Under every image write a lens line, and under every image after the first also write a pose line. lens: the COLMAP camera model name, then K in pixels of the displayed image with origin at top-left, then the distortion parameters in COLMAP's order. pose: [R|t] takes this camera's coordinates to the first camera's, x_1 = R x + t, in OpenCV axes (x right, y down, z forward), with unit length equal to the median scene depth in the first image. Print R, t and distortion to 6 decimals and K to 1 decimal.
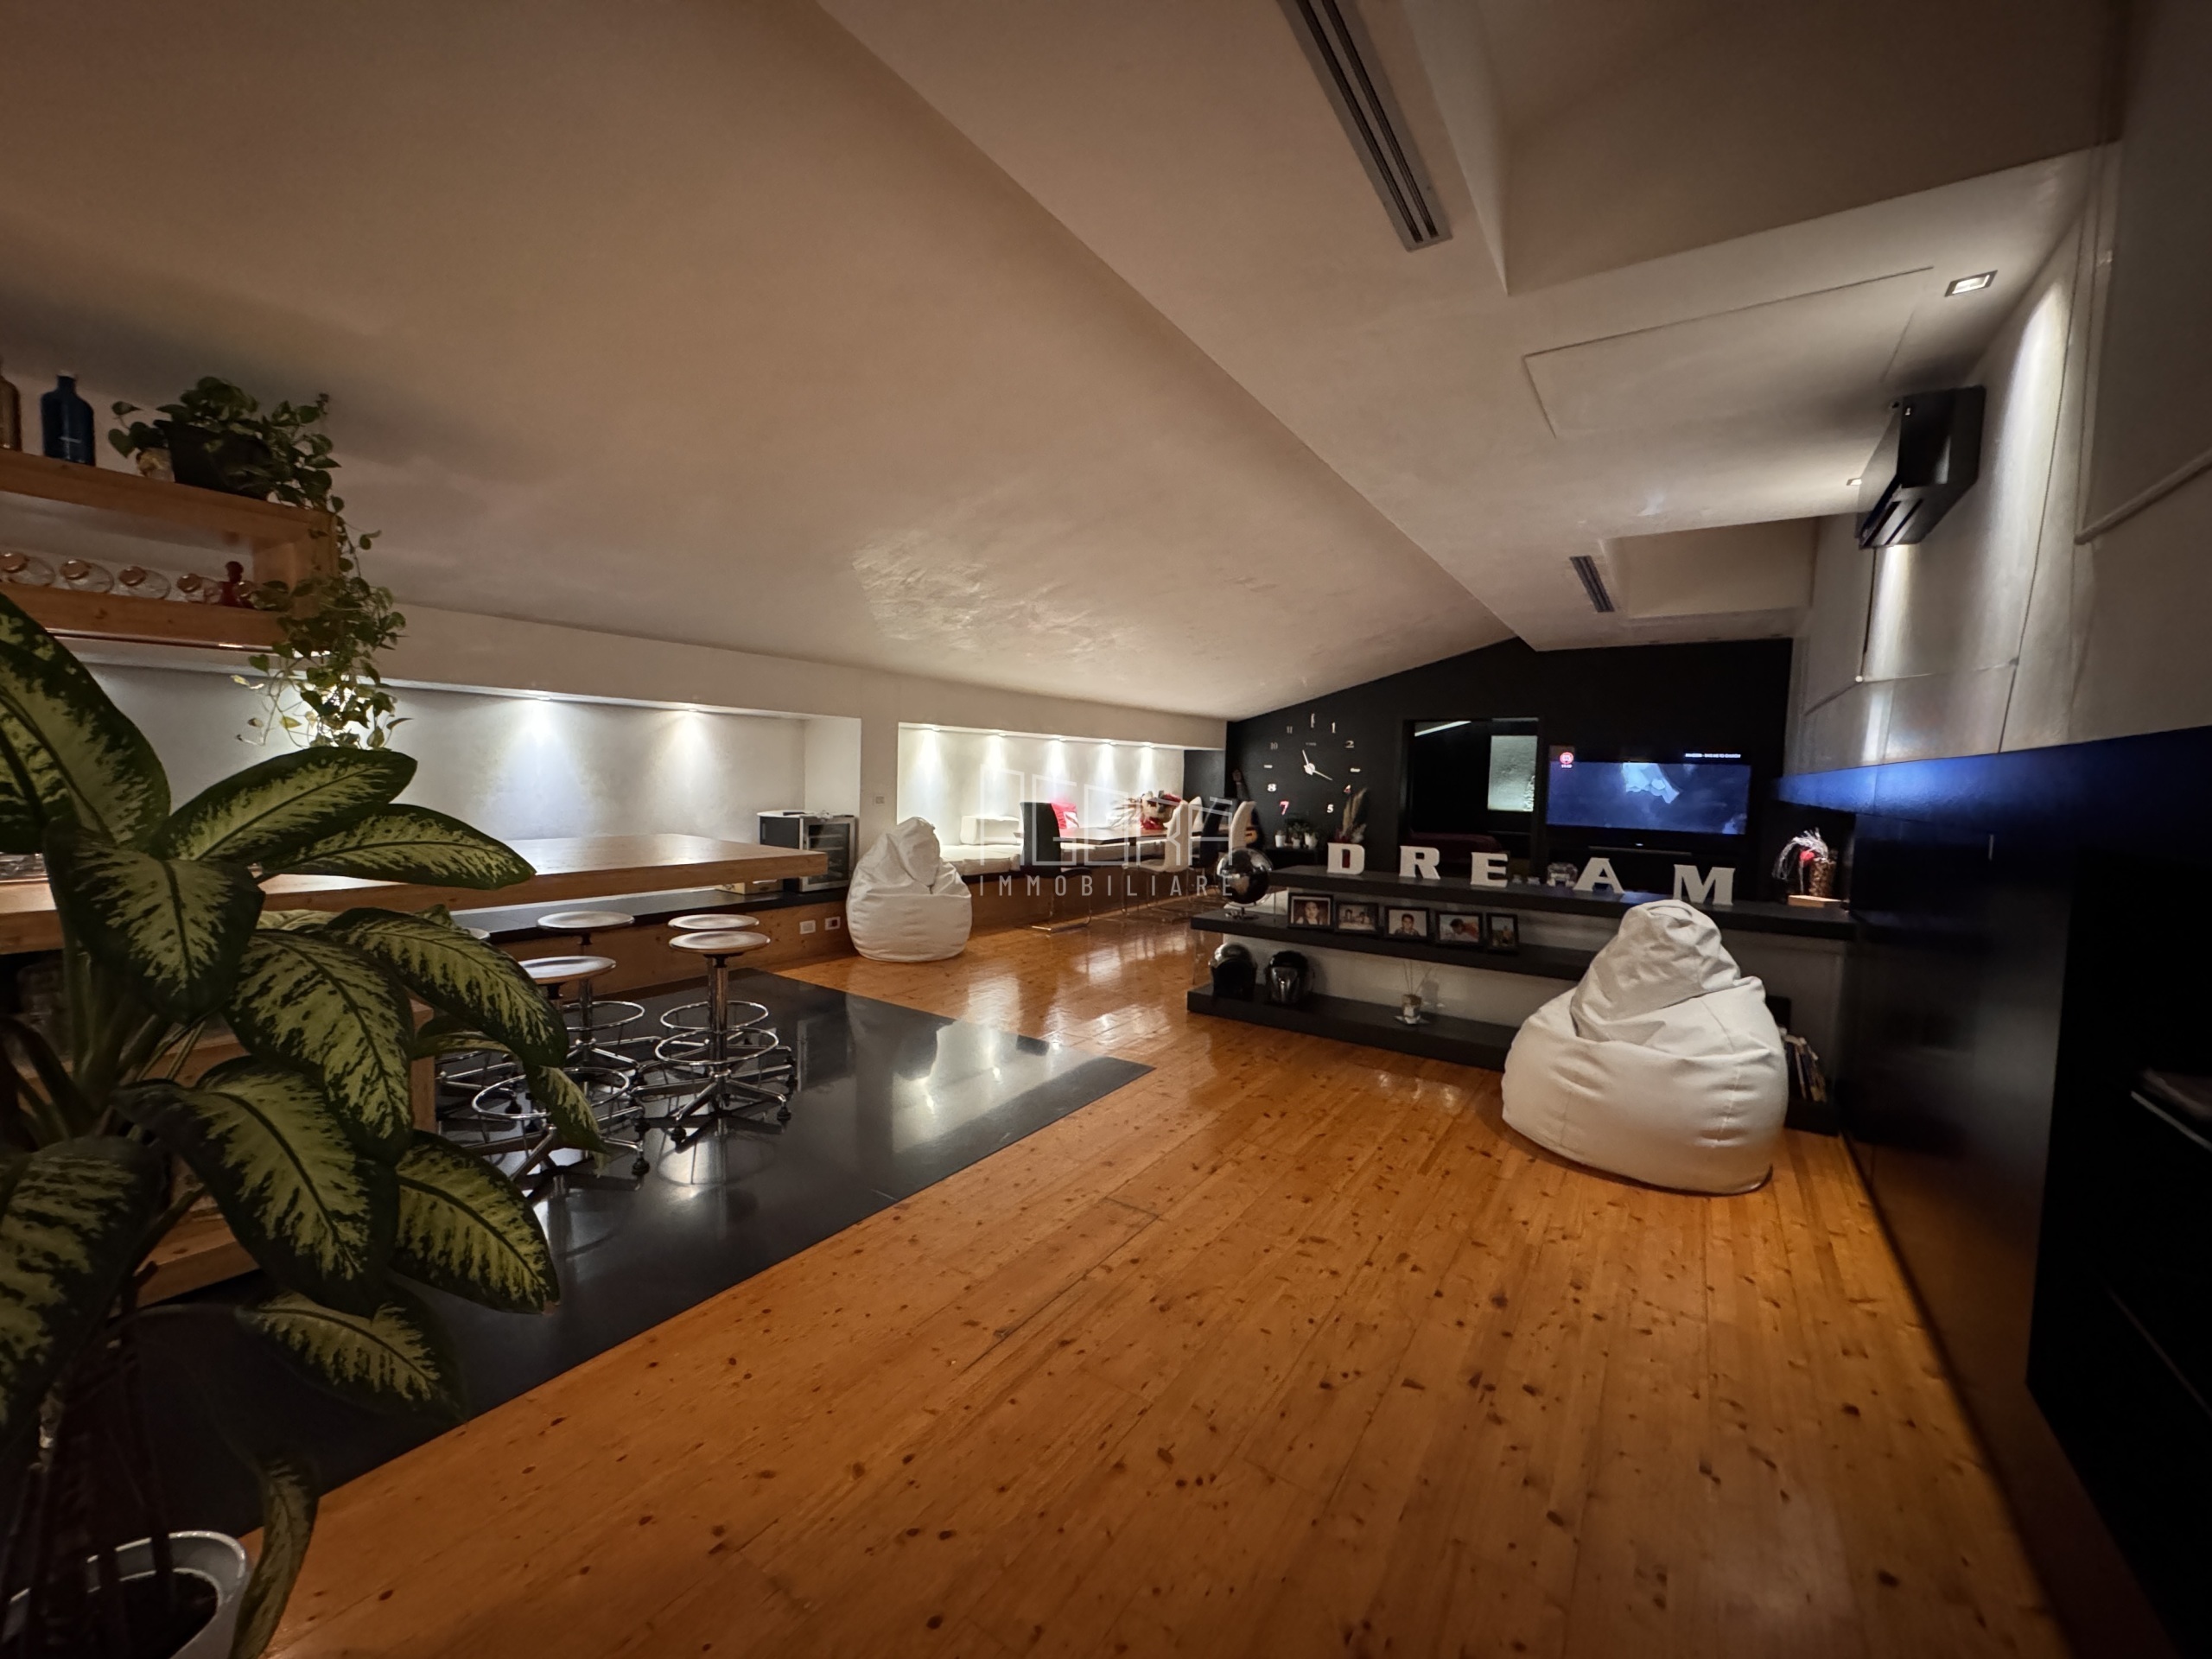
lens RADIAL K [[879.7, 0, 1101.3], [0, 879.7, 829.5], [0, 0, 1]] dist [-0.003242, -0.000119]
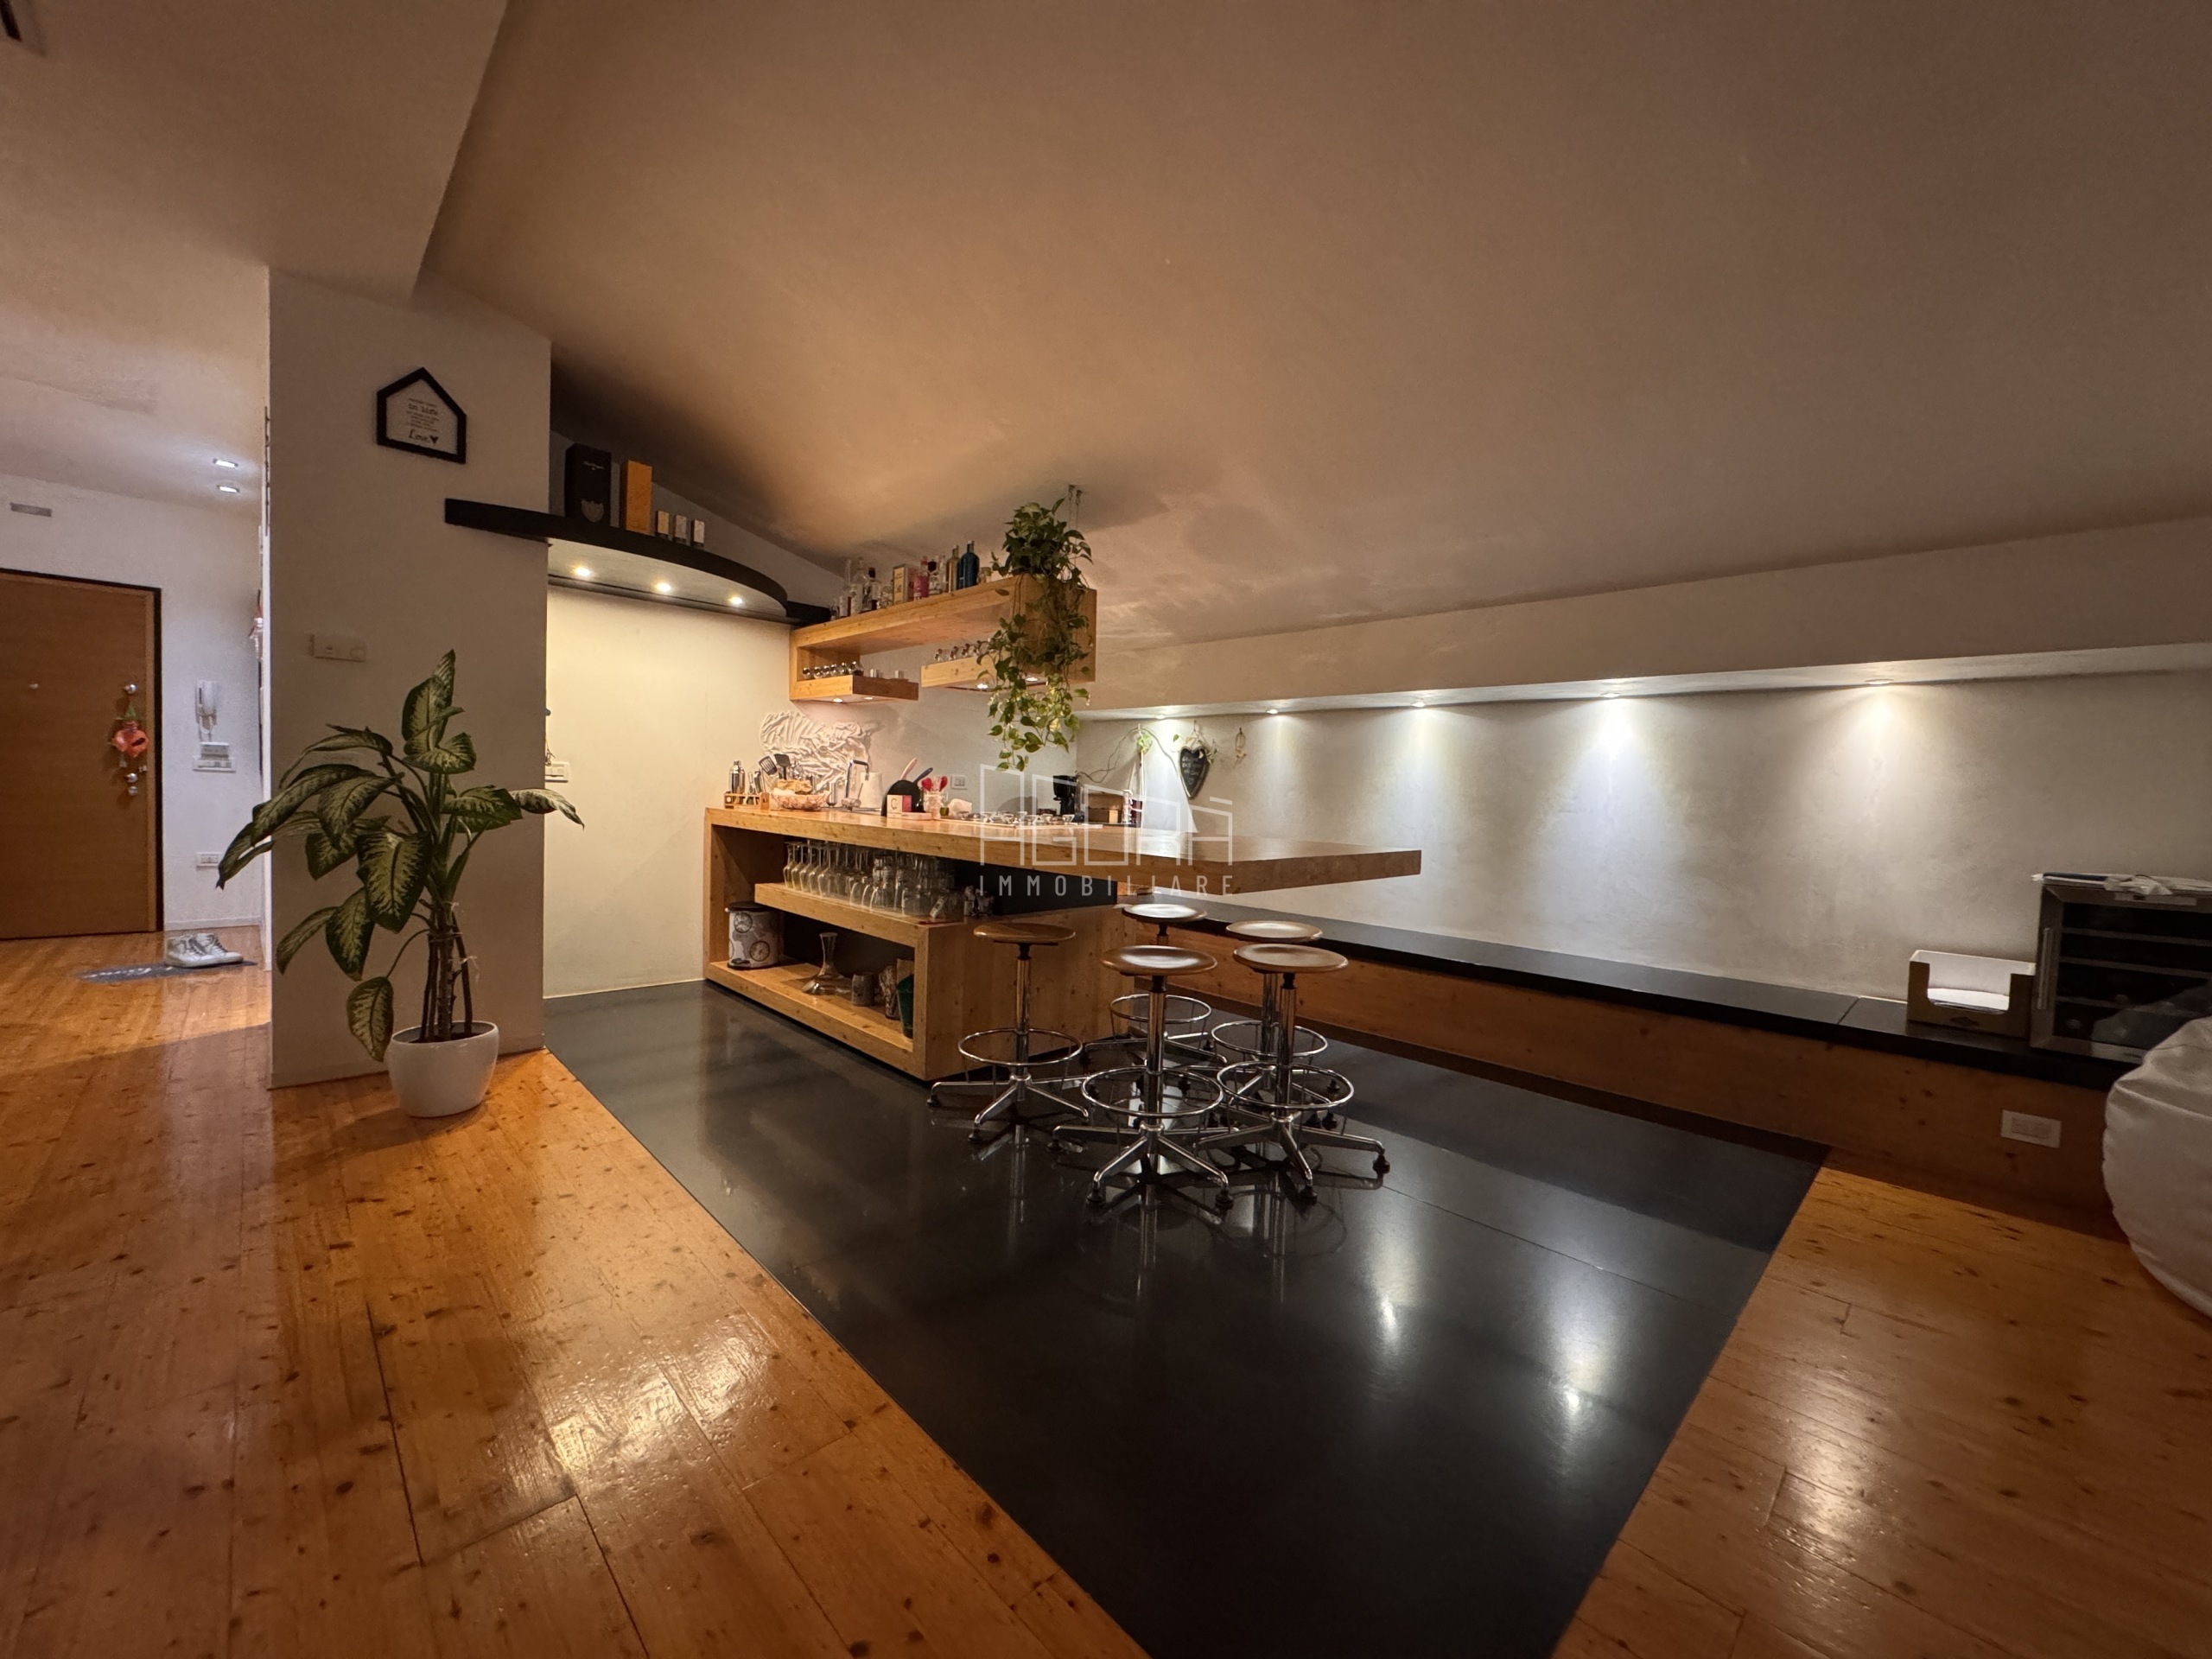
lens RADIAL K [[879.7, 0, 1101.3], [0, 879.7, 829.5], [0, 0, 1]] dist [-0.003242, -0.000119]
pose [[-0.211680, 0.005105, -0.977326, 0.446766], [-0.102640, 0.994340, 0.027424, -0.007365], [0.971935, 0.106118, -0.209958, 1.408522]]
